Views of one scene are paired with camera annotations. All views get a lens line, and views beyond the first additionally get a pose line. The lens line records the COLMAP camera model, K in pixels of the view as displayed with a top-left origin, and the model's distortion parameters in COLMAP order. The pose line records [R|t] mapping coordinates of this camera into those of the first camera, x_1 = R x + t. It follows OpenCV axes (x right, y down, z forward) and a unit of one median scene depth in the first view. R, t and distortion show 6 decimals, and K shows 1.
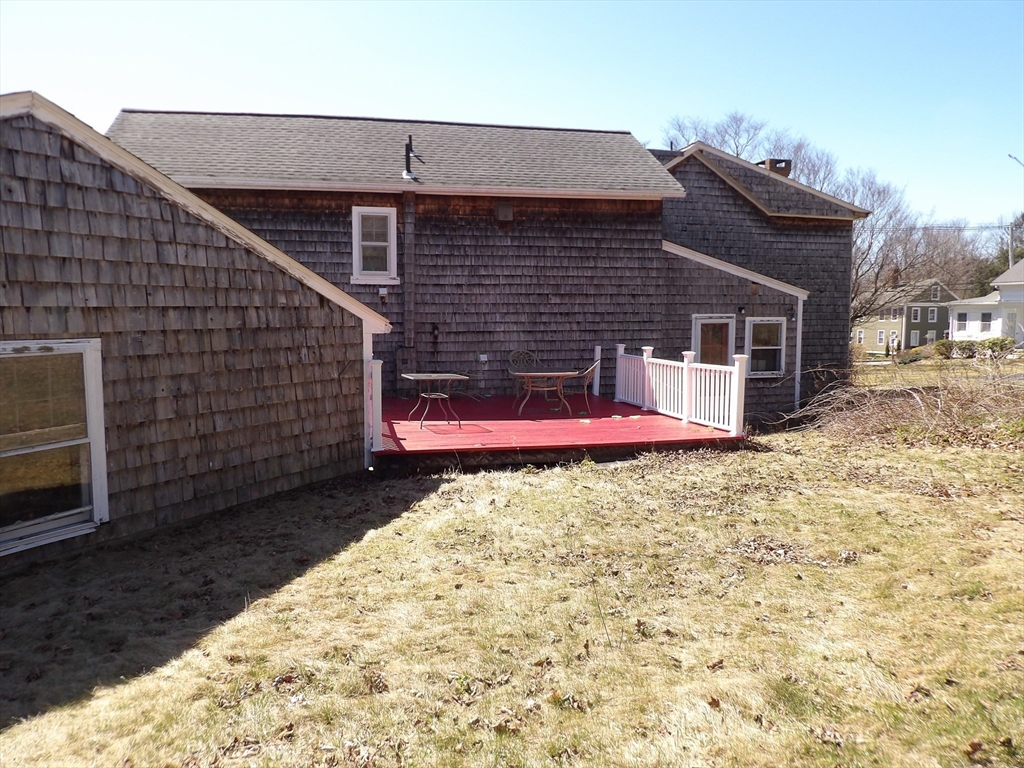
lens RADIAL K [[762.4, 0, 512.0], [0, 762.4, 384.0], [0, 0, 1]] dist [-0.017622, 0.034993]
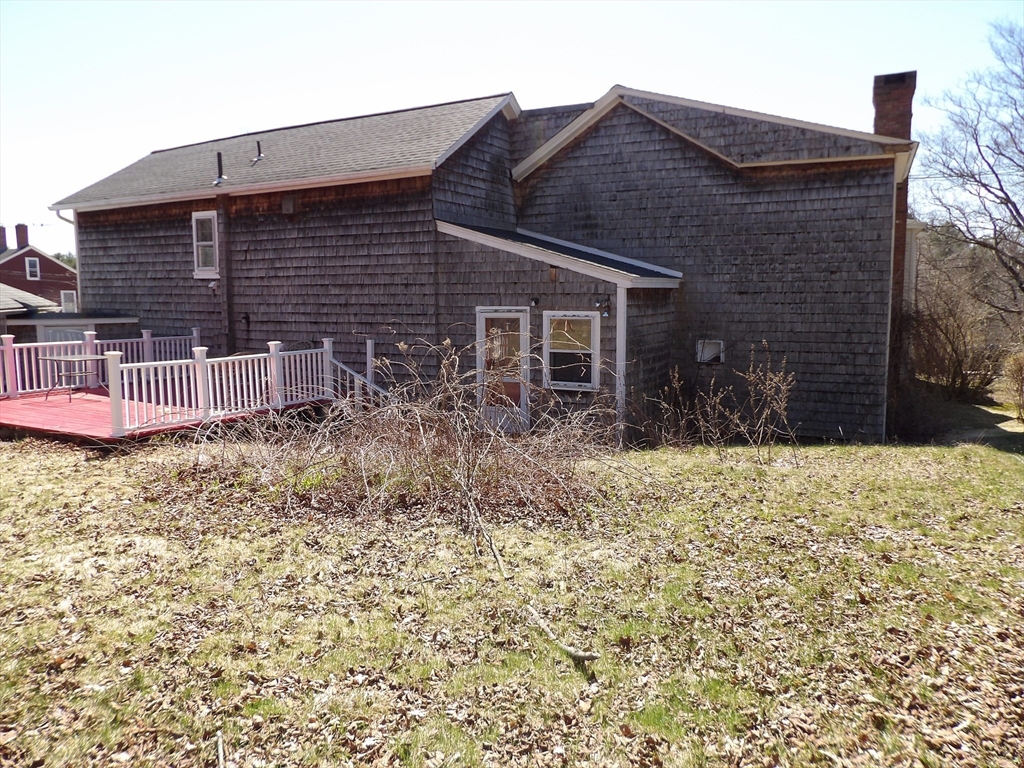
lens RADIAL K [[762.4, 0, 512.0], [0, 762.4, 384.0], [0, 0, 1]] dist [-0.017622, 0.034993]
pose [[0.736120, 0.078880, -0.672239, 0.850438], [-0.061962, 0.996869, 0.049122, -0.050867], [0.674009, 0.005493, 0.738703, 0.413670]]
